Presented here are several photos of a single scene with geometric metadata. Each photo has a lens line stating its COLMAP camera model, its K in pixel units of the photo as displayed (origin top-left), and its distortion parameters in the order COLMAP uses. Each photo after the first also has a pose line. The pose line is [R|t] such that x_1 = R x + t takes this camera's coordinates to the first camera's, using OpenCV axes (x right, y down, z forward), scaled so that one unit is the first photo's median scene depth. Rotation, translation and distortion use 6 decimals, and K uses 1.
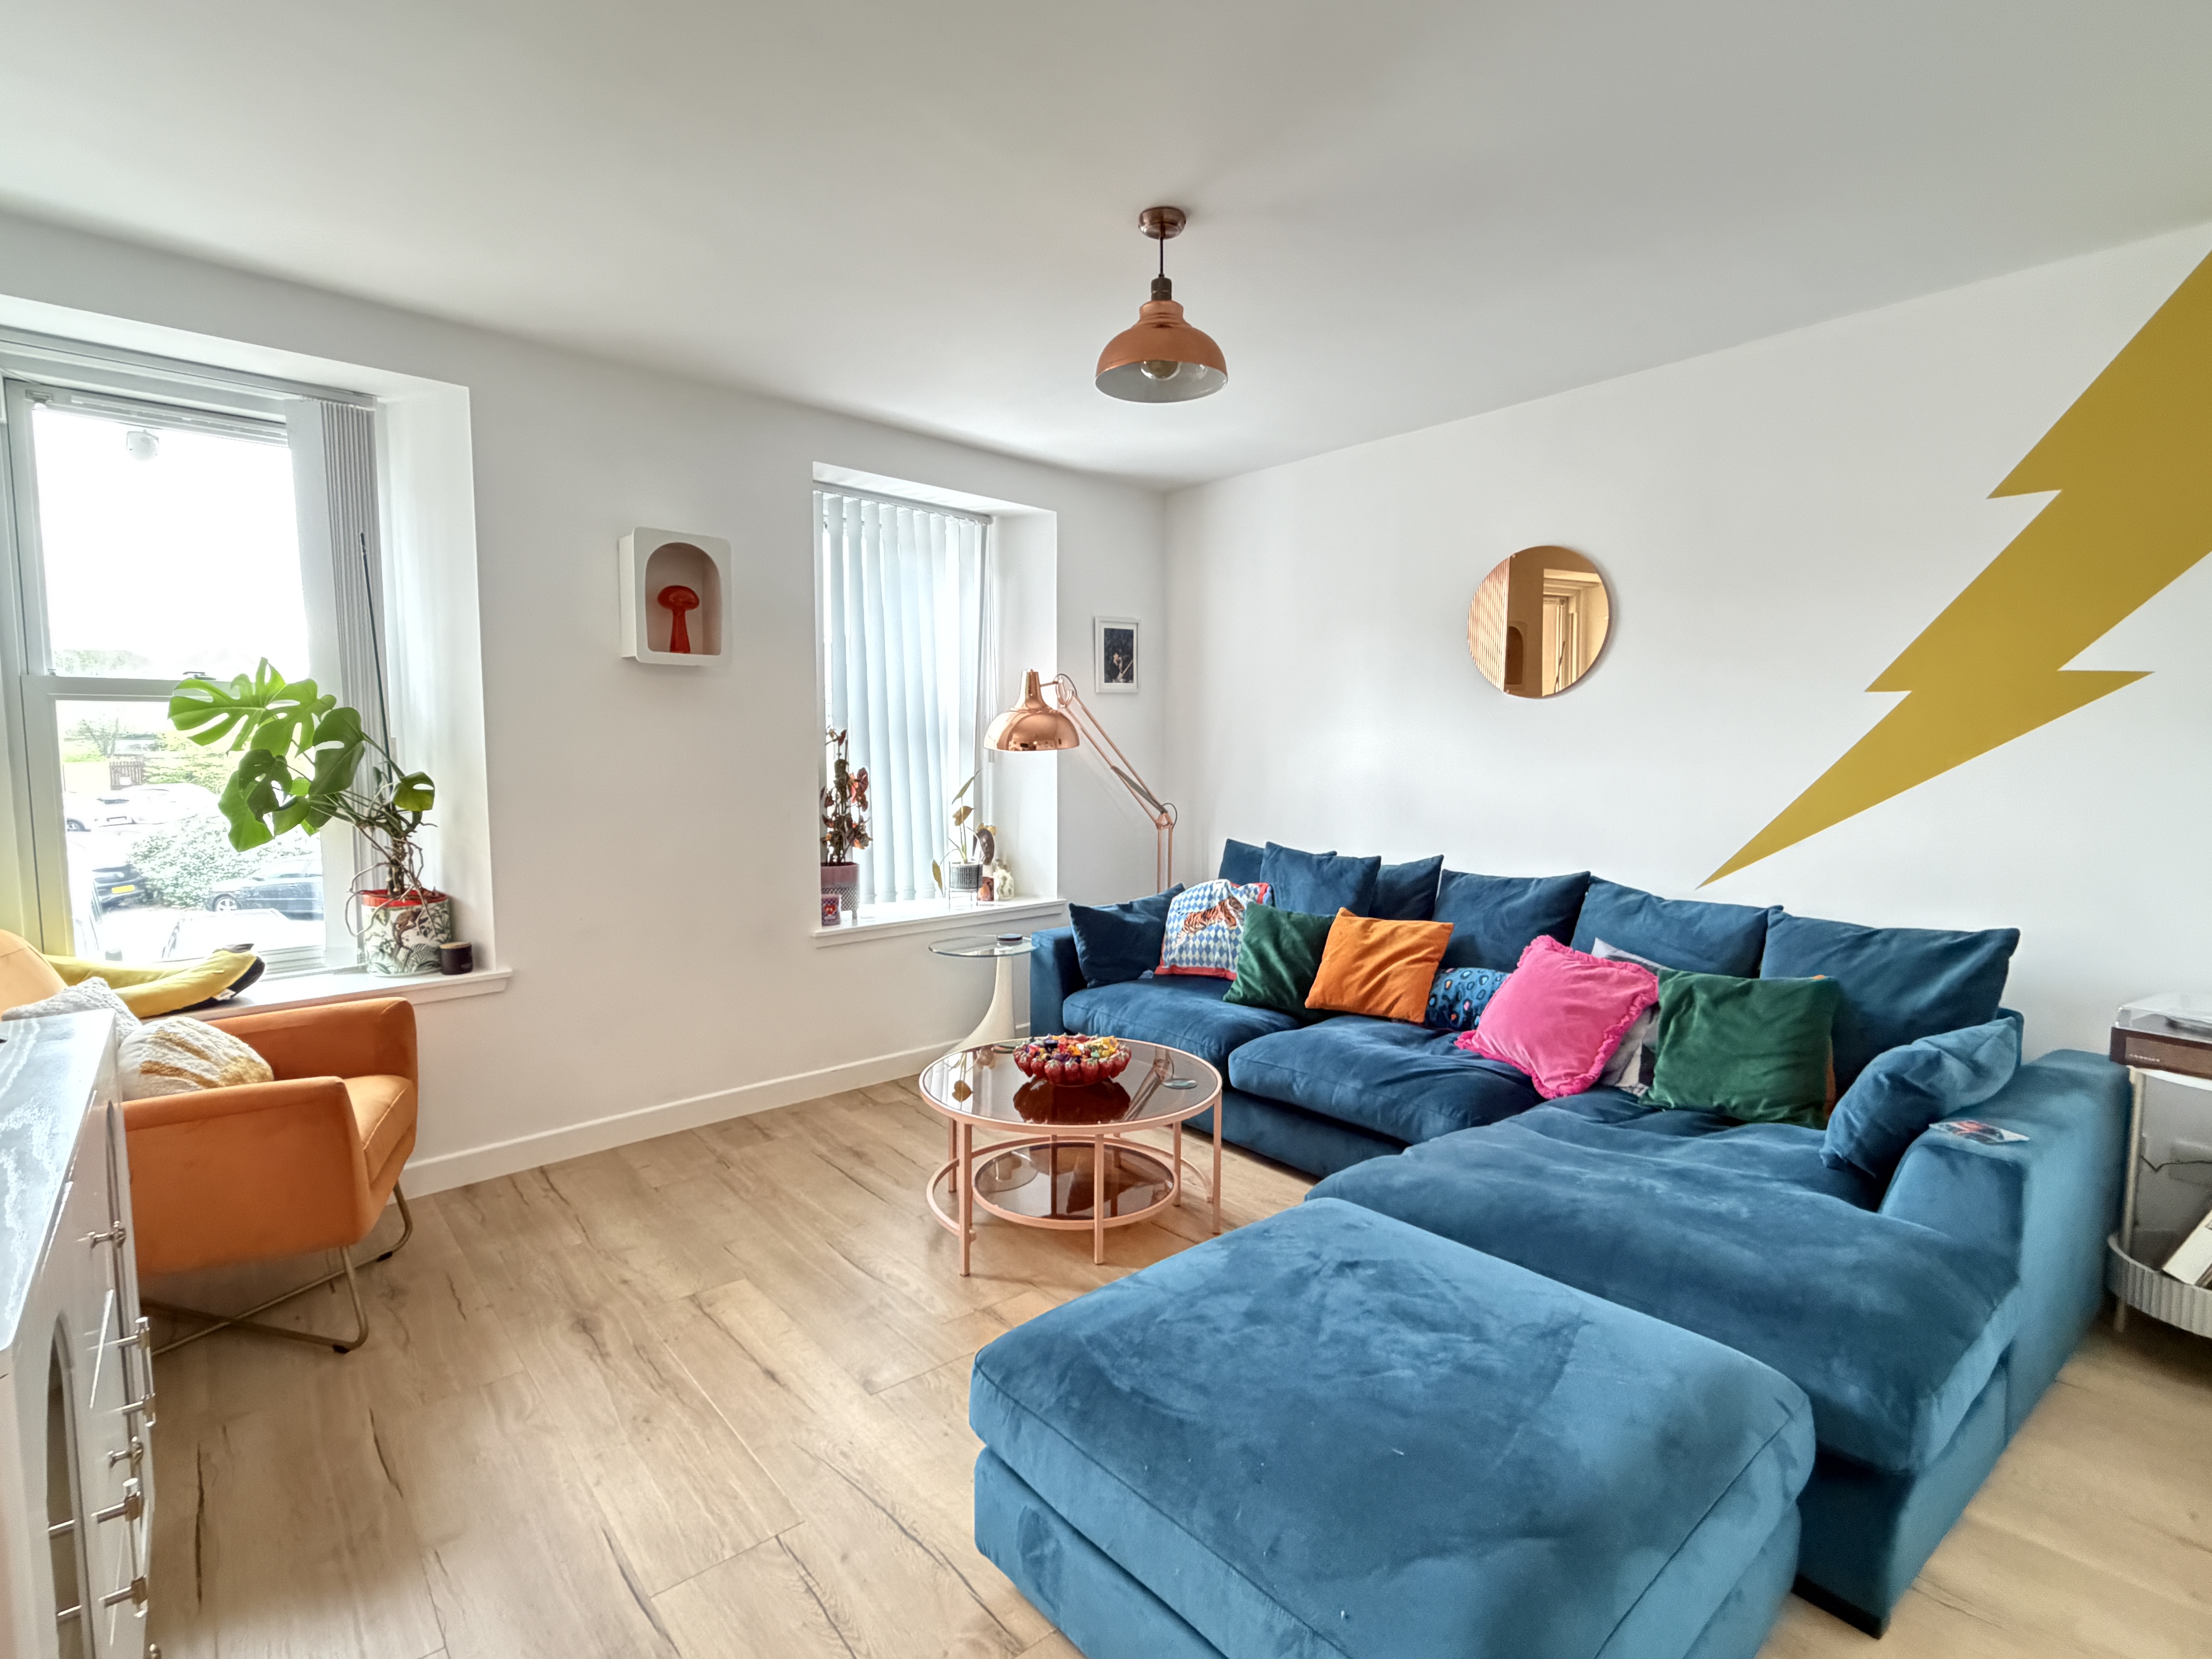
lens RADIAL K [[1064.2, 0, 1111.8], [0, 1064.2, 831.5], [0, 0, 1]] dist [-0.000564, 0.000000]
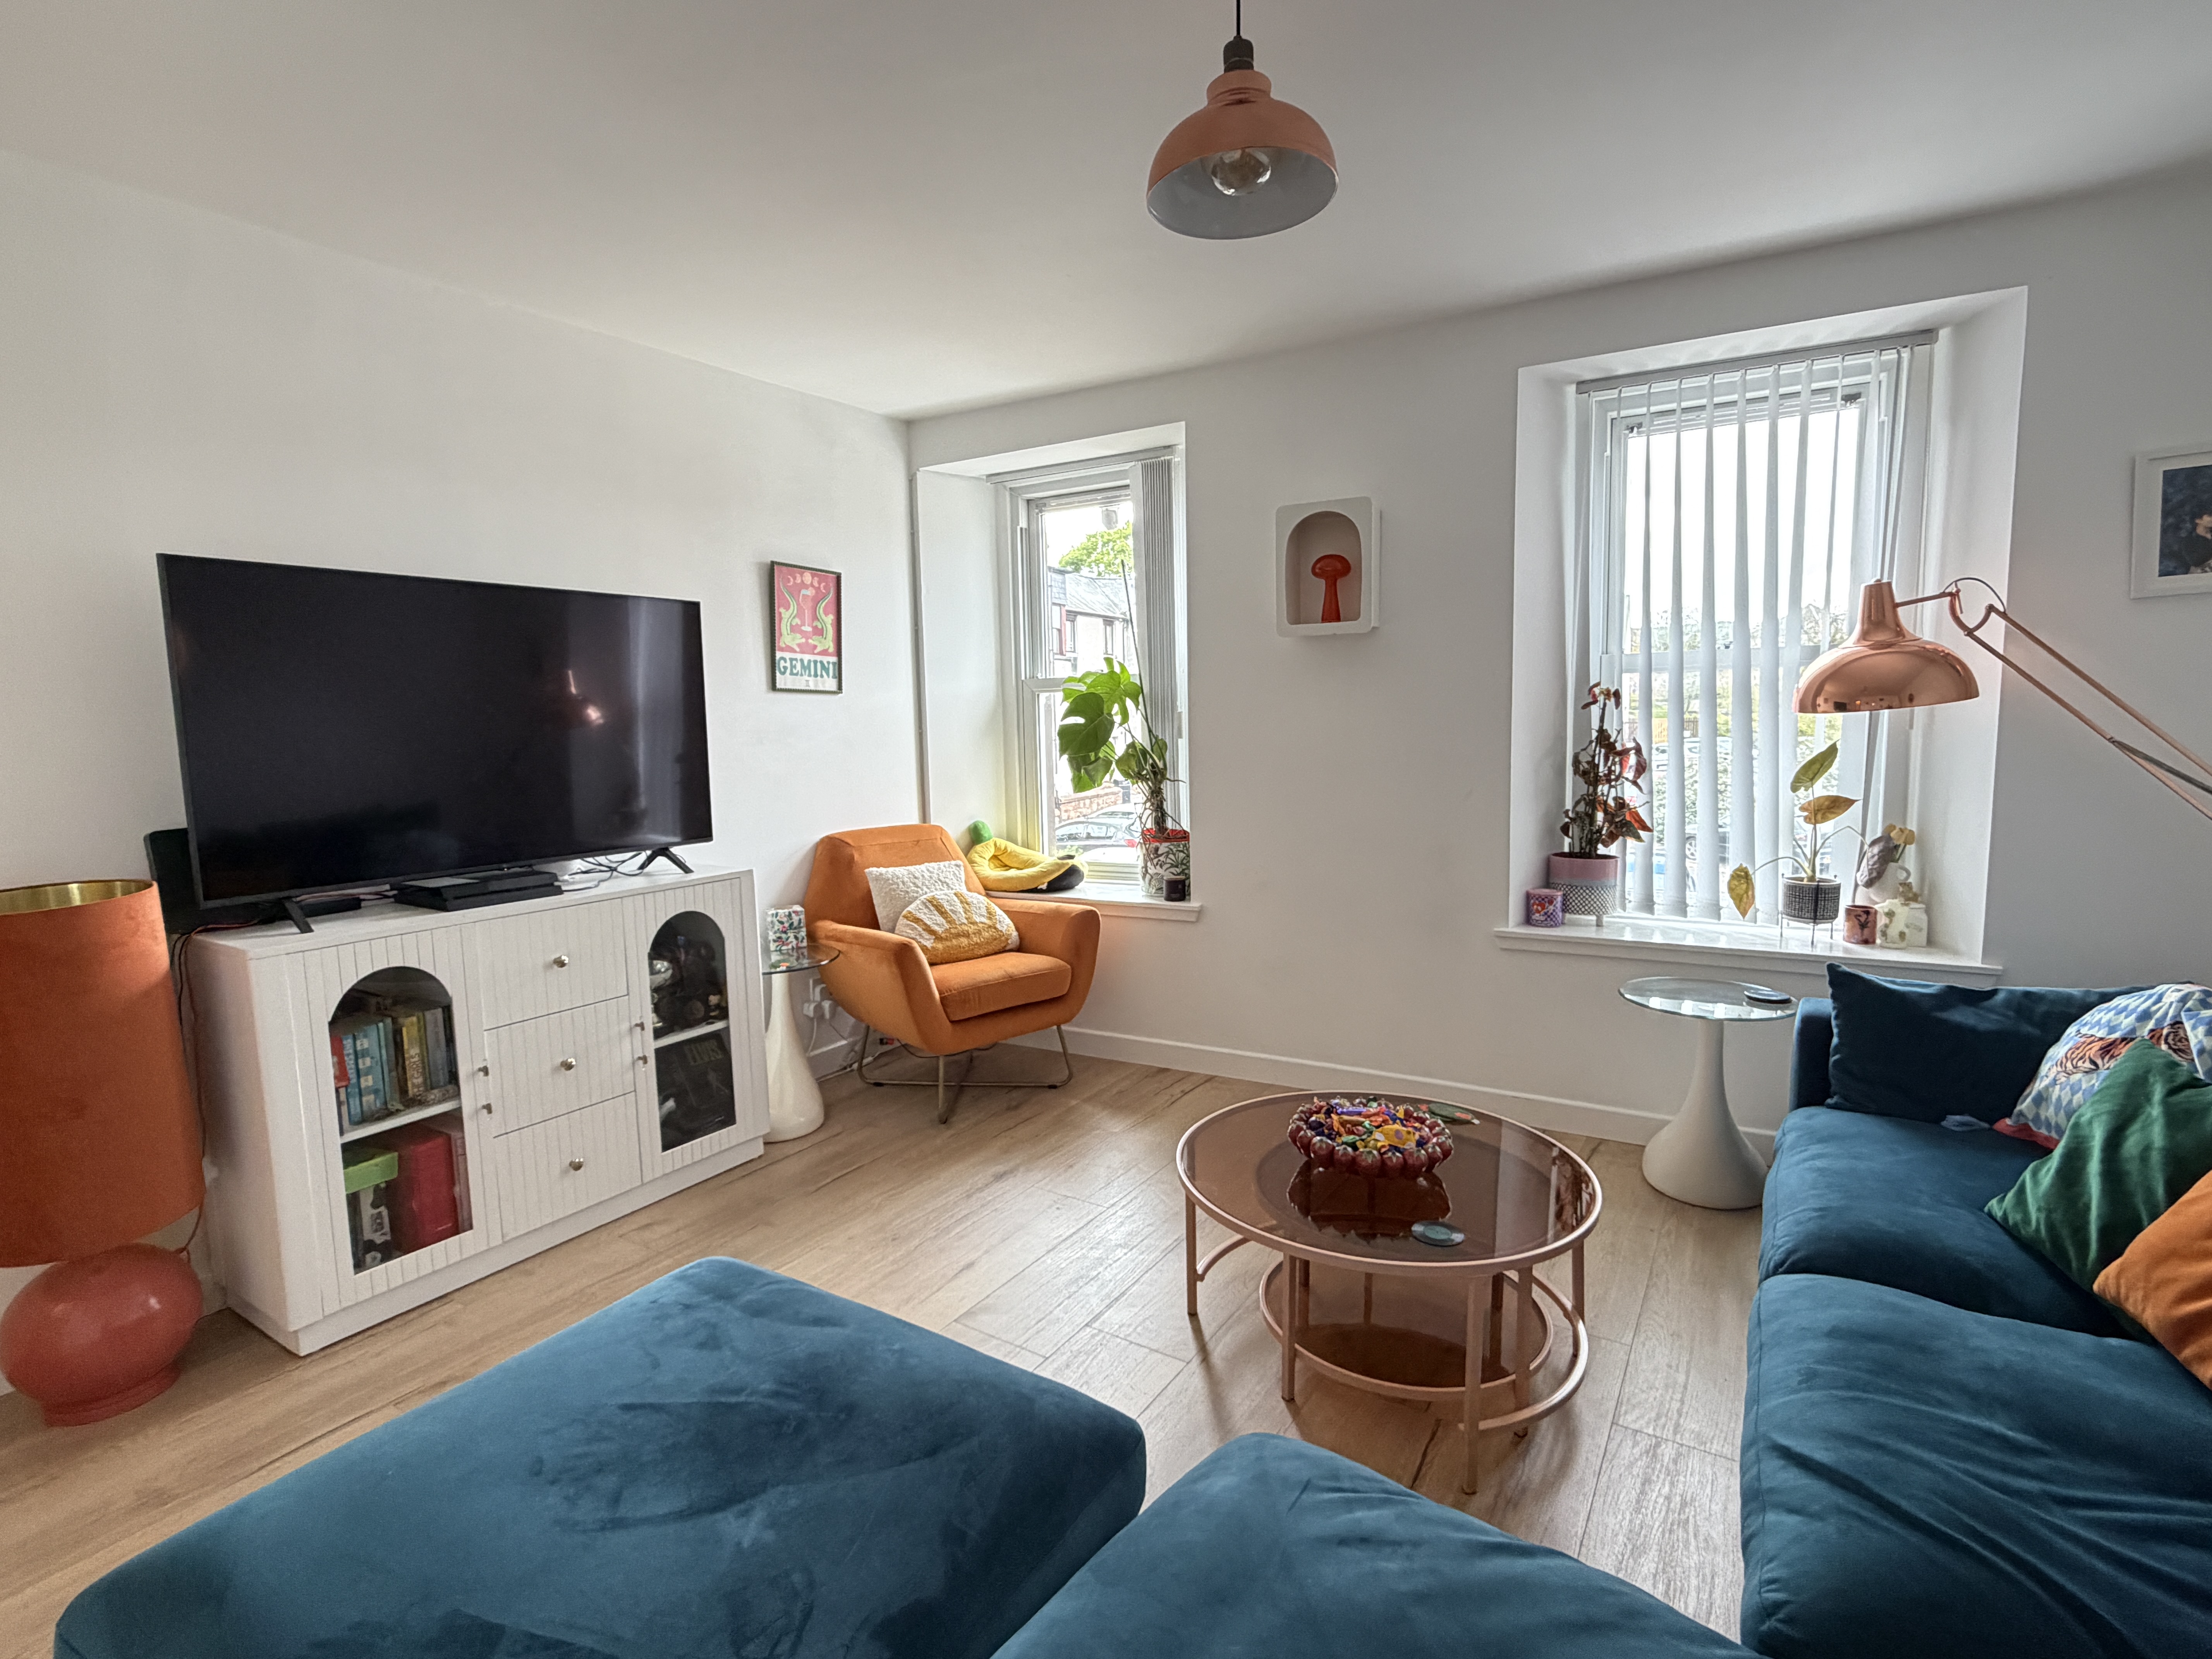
lens RADIAL K [[1064.2, 0, 1111.8], [0, 1064.2, 831.5], [0, 0, 1]] dist [-0.000564, 0.000000]
pose [[0.294919, 0.095235, -0.950765, 0.450389], [-0.055754, 0.995041, 0.082375, -0.038661], [0.953894, 0.028715, 0.298766, 0.454479]]
